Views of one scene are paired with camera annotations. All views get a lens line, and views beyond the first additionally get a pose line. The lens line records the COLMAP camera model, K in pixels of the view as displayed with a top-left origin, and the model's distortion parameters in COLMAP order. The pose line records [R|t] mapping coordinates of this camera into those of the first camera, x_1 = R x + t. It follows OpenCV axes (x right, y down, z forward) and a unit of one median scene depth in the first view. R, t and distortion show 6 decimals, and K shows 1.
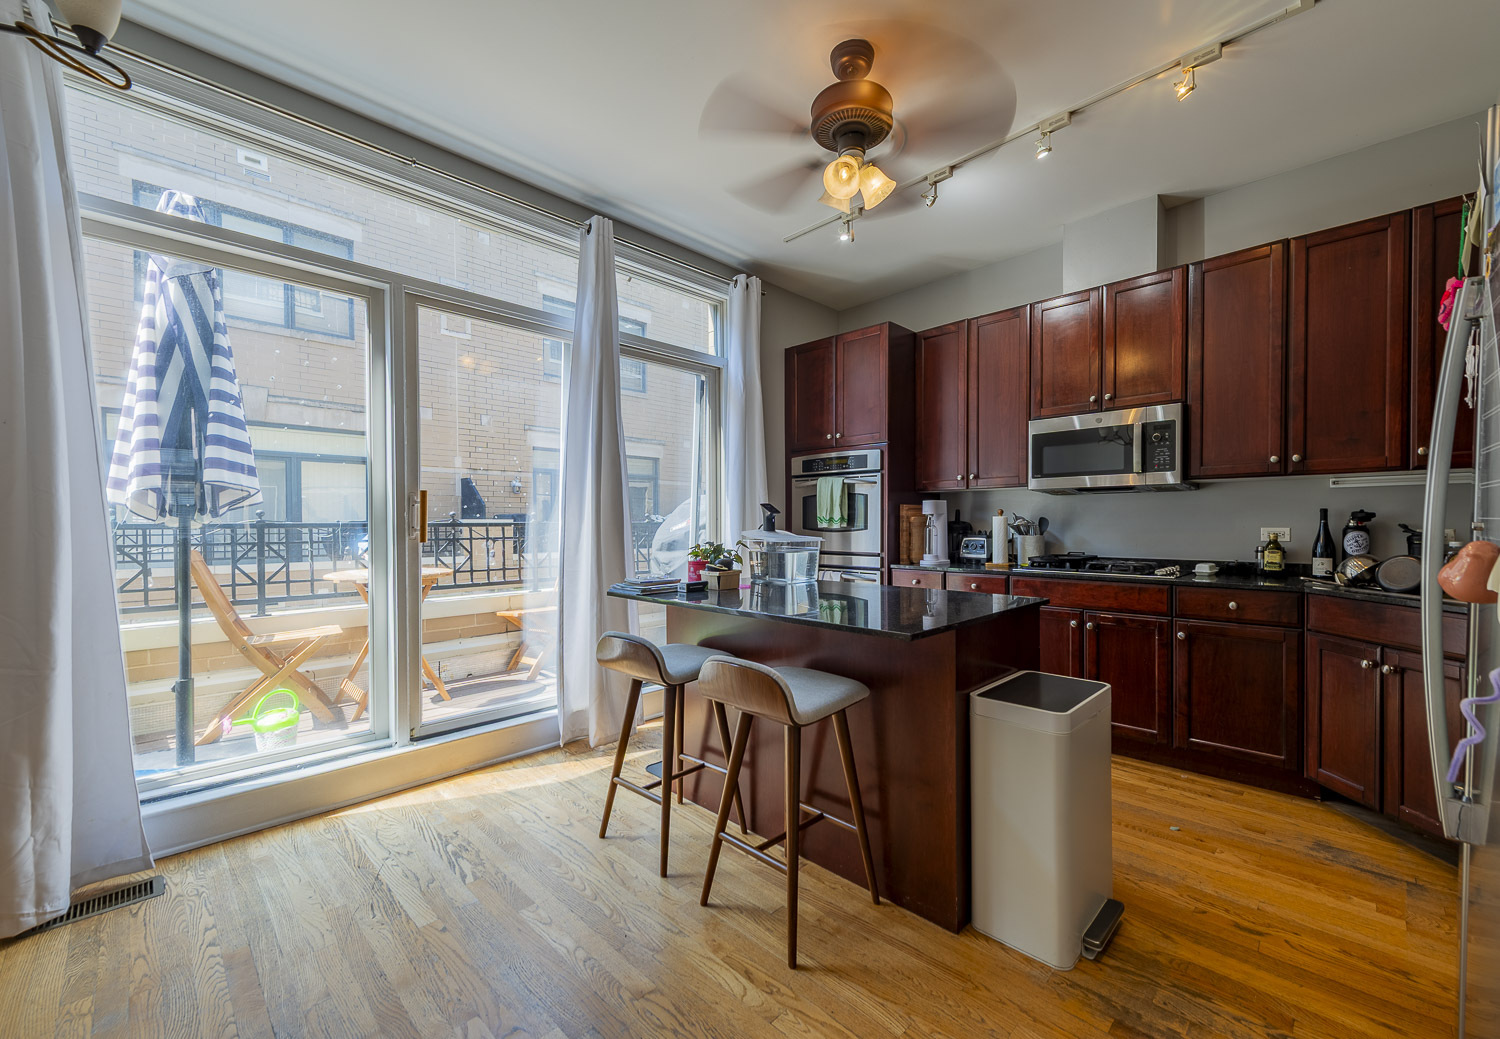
lens RADIAL K [[601.6, 0, 753.4], [0, 601.6, 526.7], [0, 0, 1]] dist [0.000582, 0.000044]
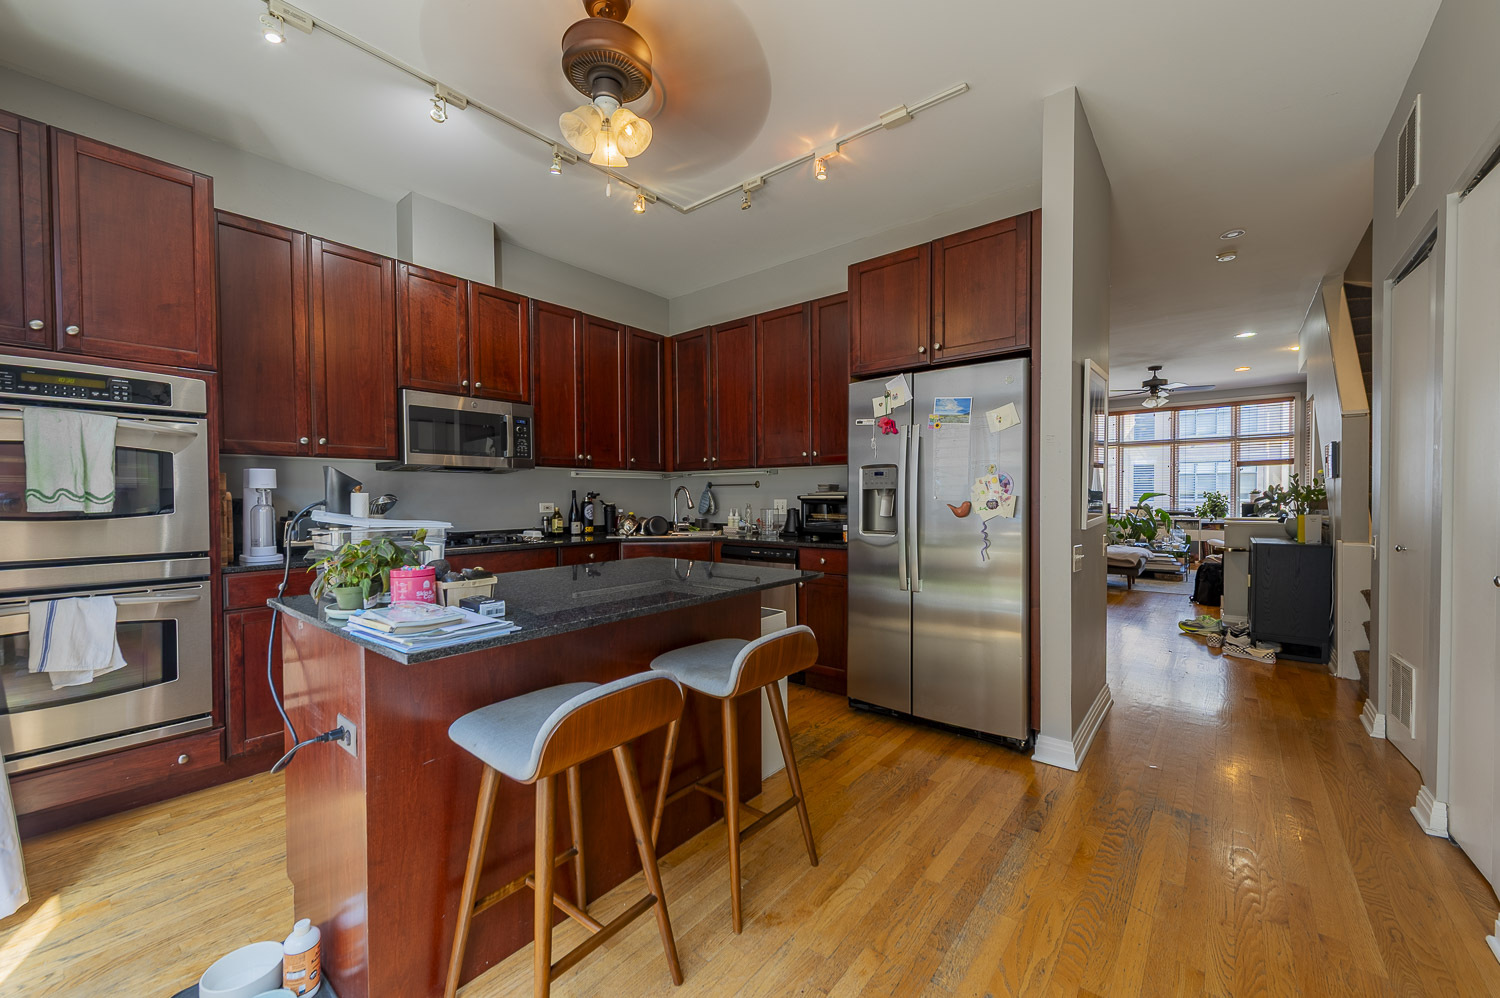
lens RADIAL K [[592.4, 0, 755.4], [0, 592.4, 508.6], [0, 0, 1]] dist [0.000337, -0.000263]
pose [[-0.107596, -0.016475, 0.994058, -0.583113], [0.010819, 0.999784, 0.017741, -0.004632], [-0.994136, 0.012664, -0.107394, 0.658554]]
